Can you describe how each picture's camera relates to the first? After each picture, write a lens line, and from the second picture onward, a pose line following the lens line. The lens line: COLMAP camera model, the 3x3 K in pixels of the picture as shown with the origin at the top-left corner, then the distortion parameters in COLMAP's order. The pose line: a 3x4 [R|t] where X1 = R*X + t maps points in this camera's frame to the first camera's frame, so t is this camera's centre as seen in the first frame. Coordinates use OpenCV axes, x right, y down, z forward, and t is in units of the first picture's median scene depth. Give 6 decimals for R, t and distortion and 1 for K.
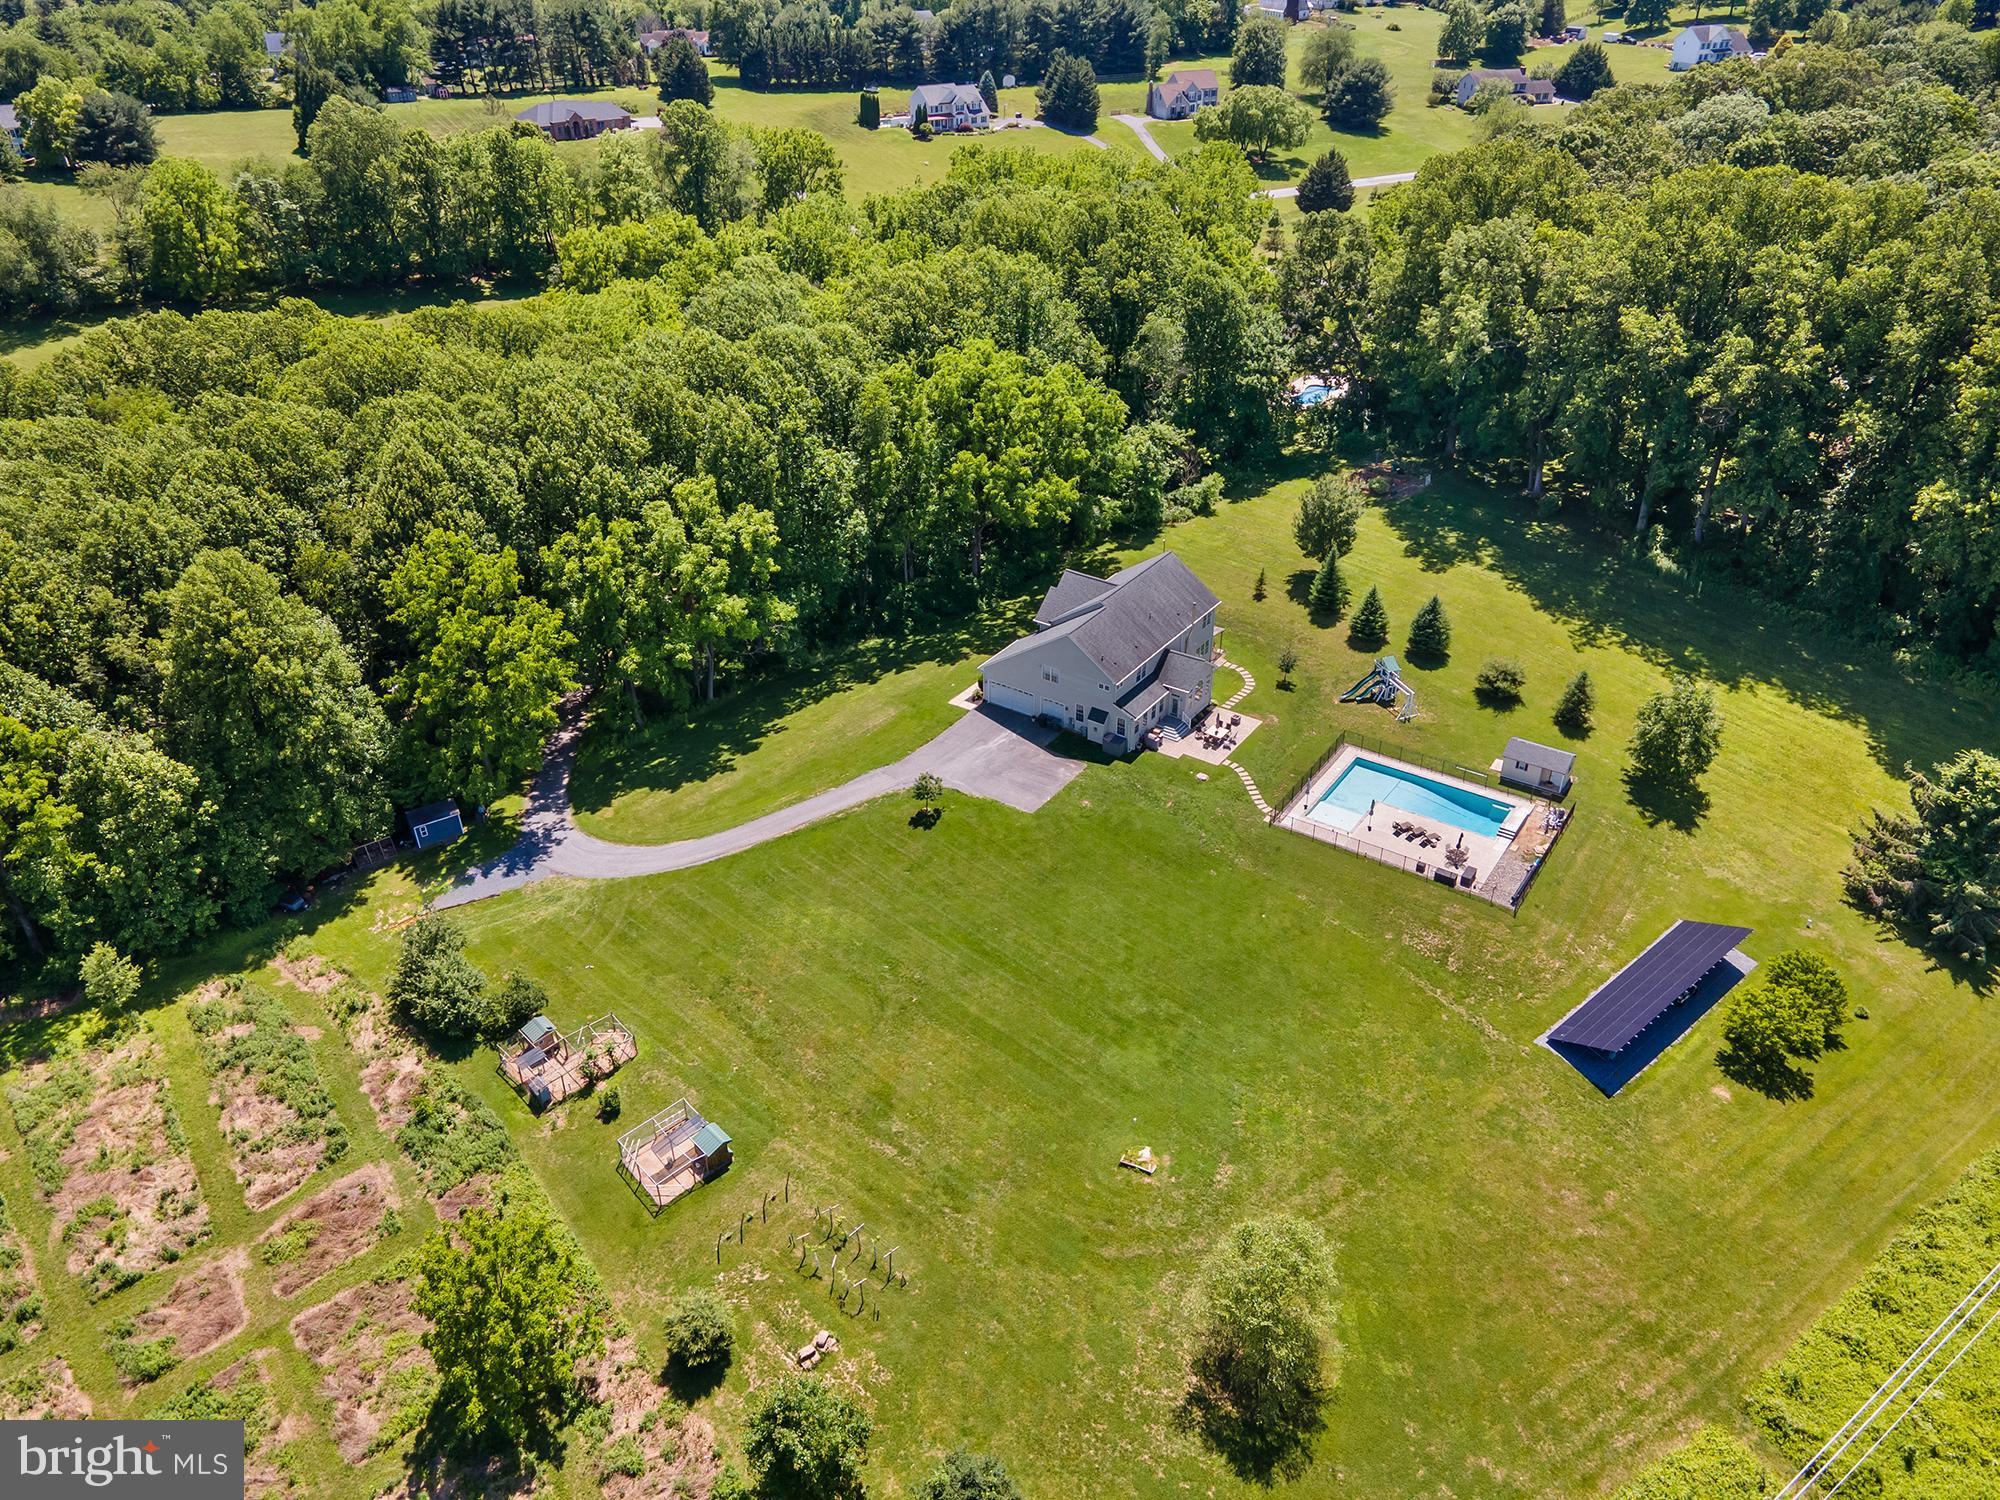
lens RADIAL K [[1463.2, 0, 999.9], [0, 1463.2, 752.3], [0, 0, 1]] dist [0.034392, 0.014970]
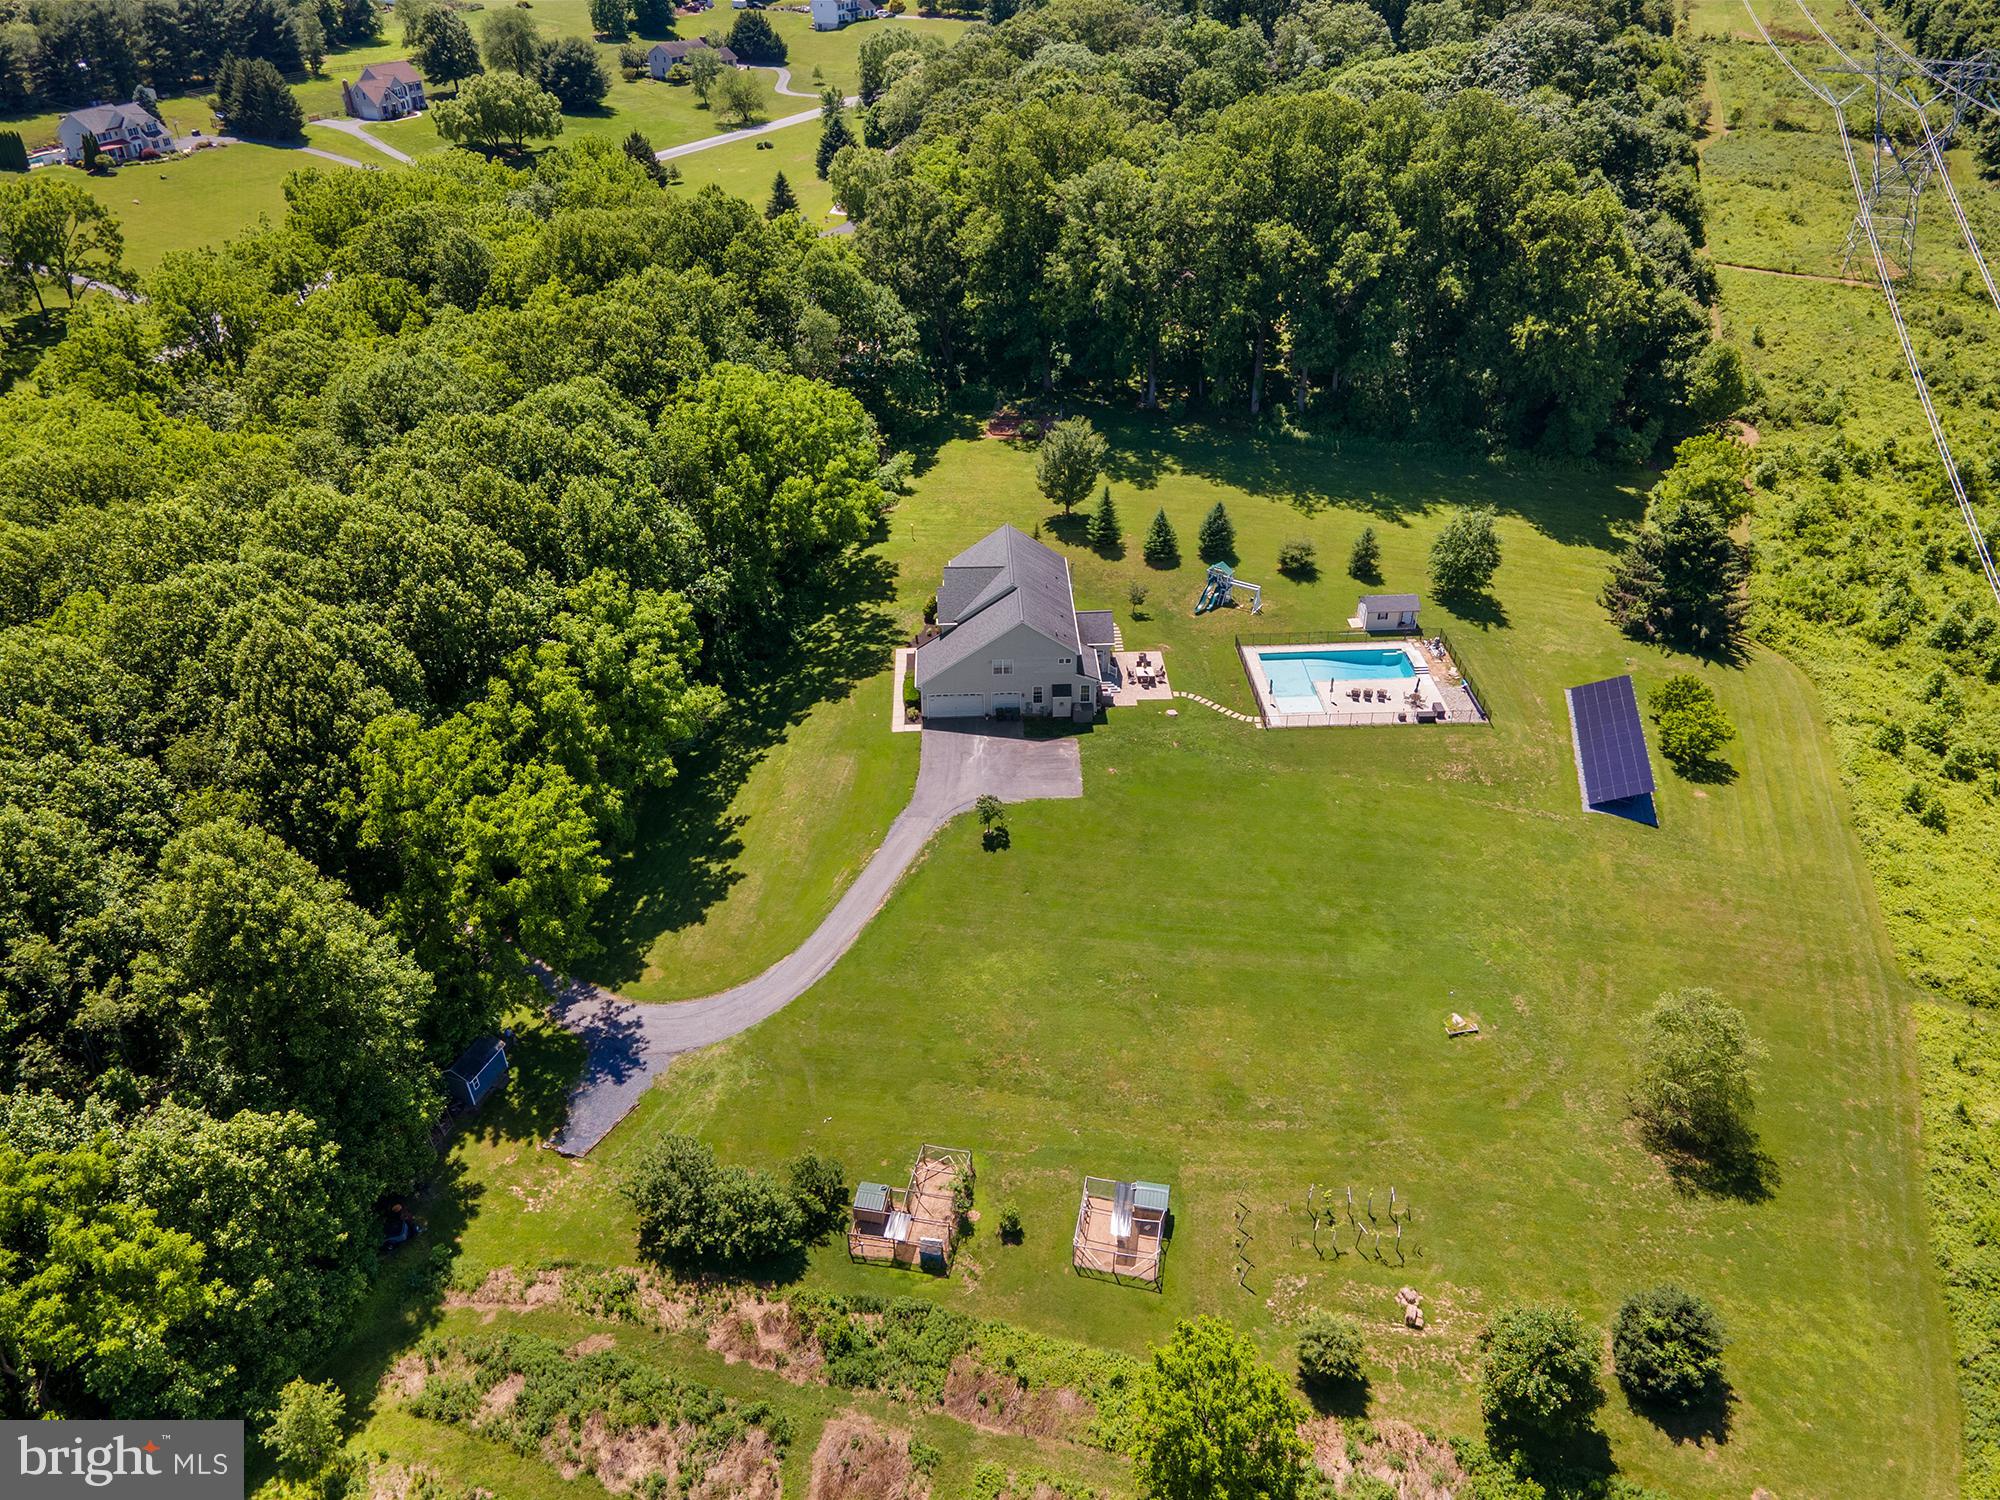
lens RADIAL K [[1463.2, 0, 1001.9], [0, 1463.2, 749.5], [0, 0, 1]] dist [0.034392, 0.014970]
pose [[0.805019, -0.328728, 0.493845, -0.485272], [0.321829, 0.941292, 0.101956, -0.104084], [-0.498369, 0.076857, 0.863552, 0.147368]]
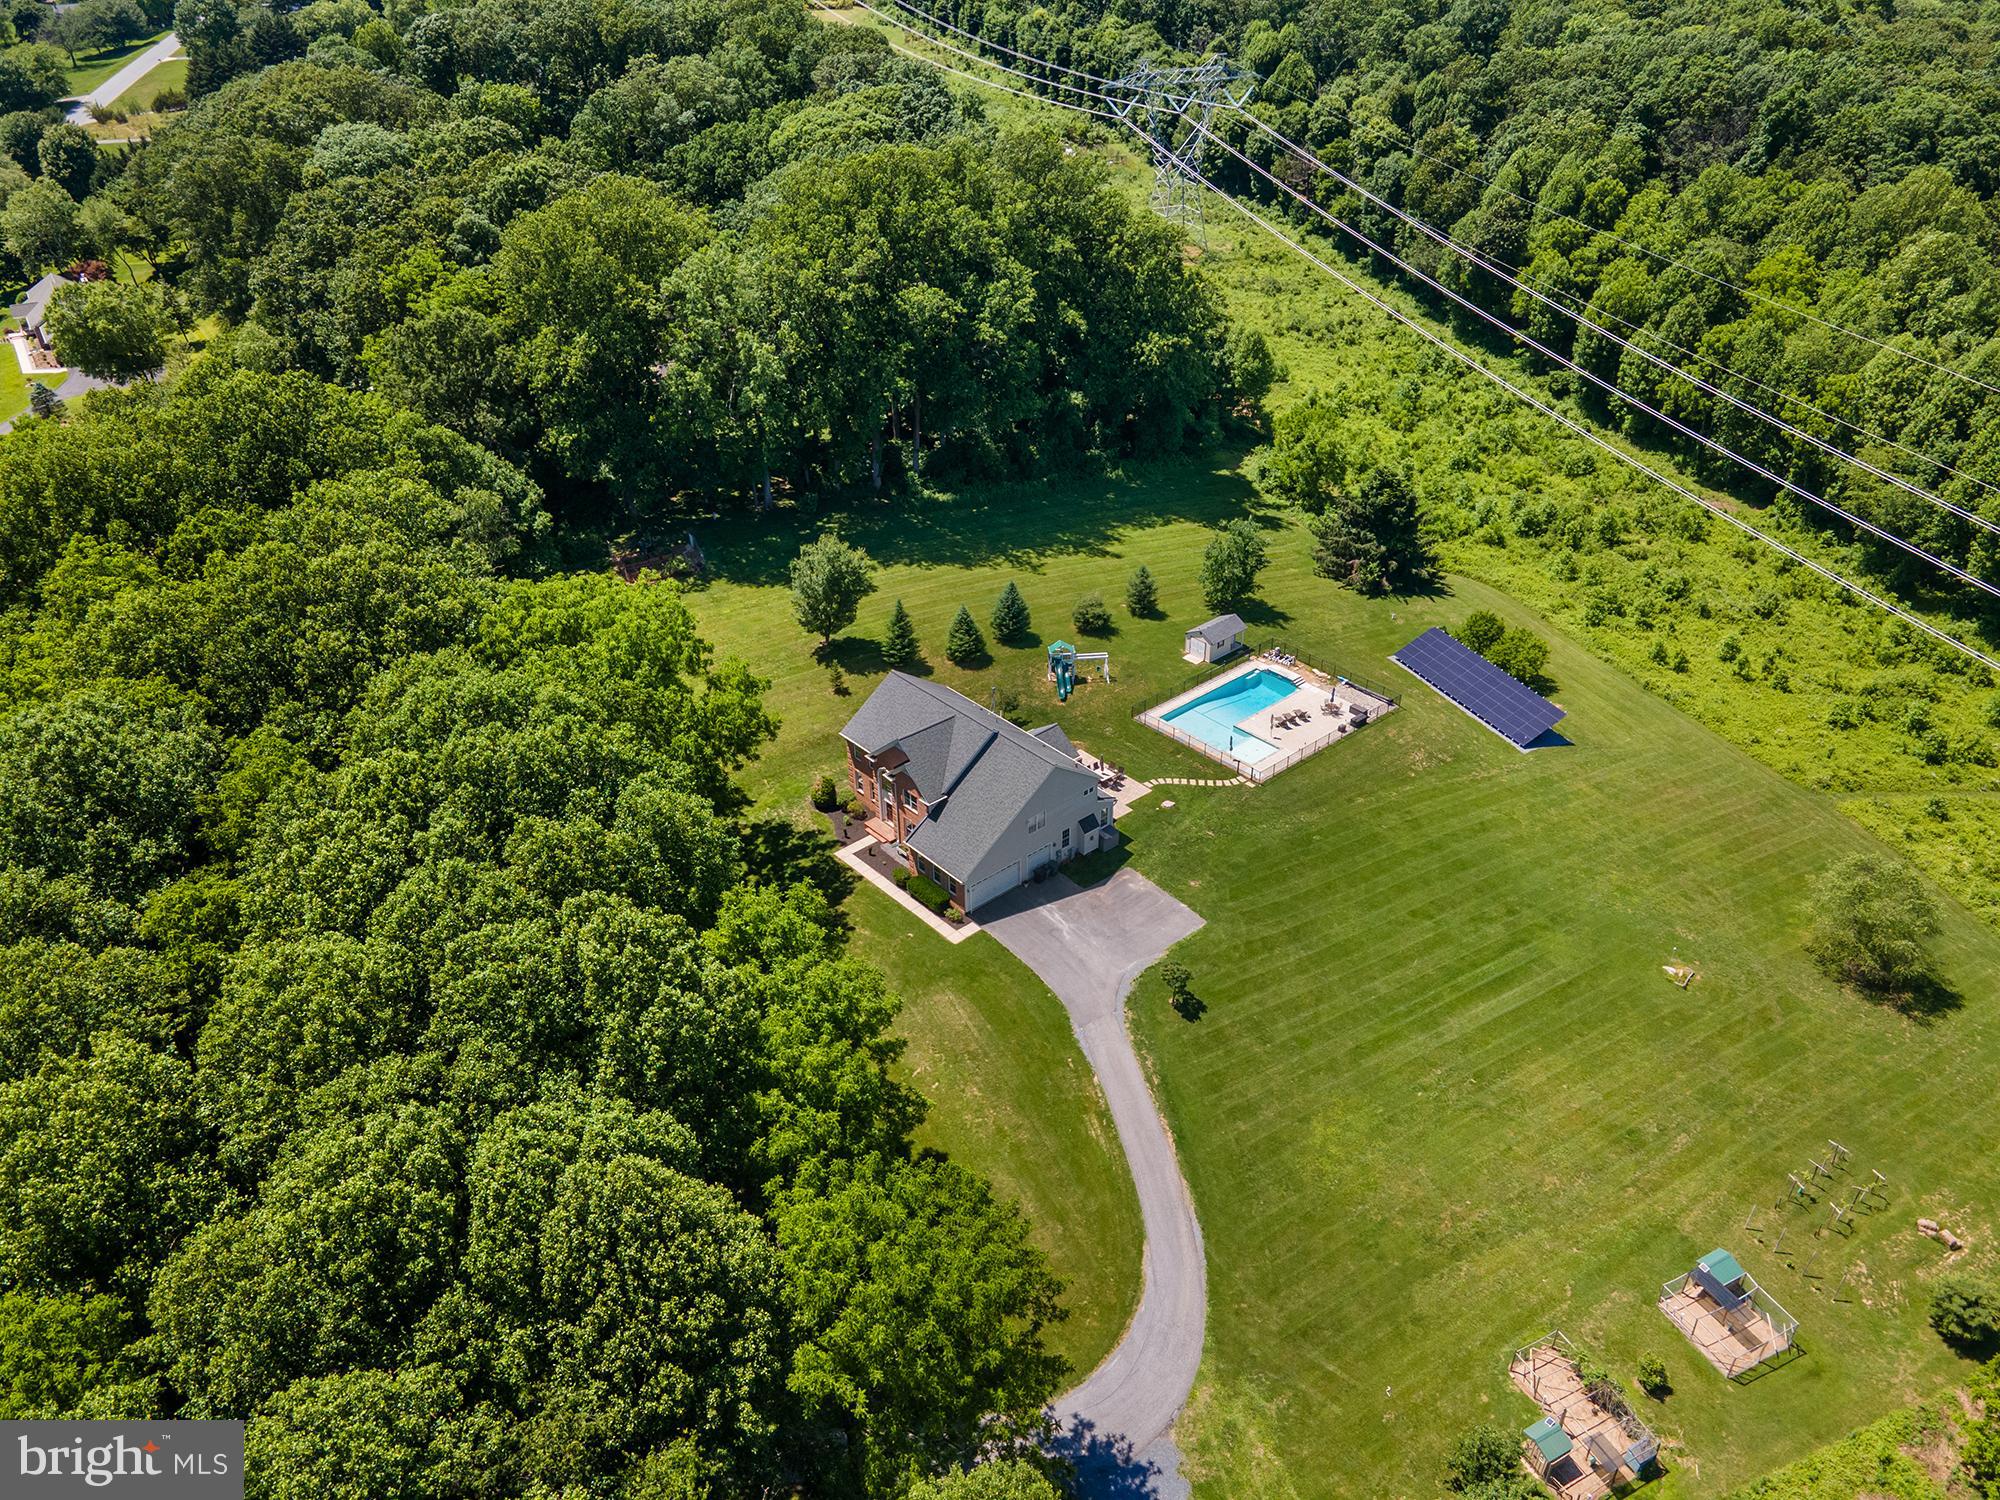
lens RADIAL K [[1463.2, 0, 1000.2], [0, 1463.2, 754.4], [0, 0, 1]] dist [0.034392, 0.014970]
pose [[0.247127, -0.517438, 0.819260, -0.667685], [0.519514, 0.784448, 0.338742, -0.395359], [-0.817944, 0.341905, 0.462675, 0.617004]]
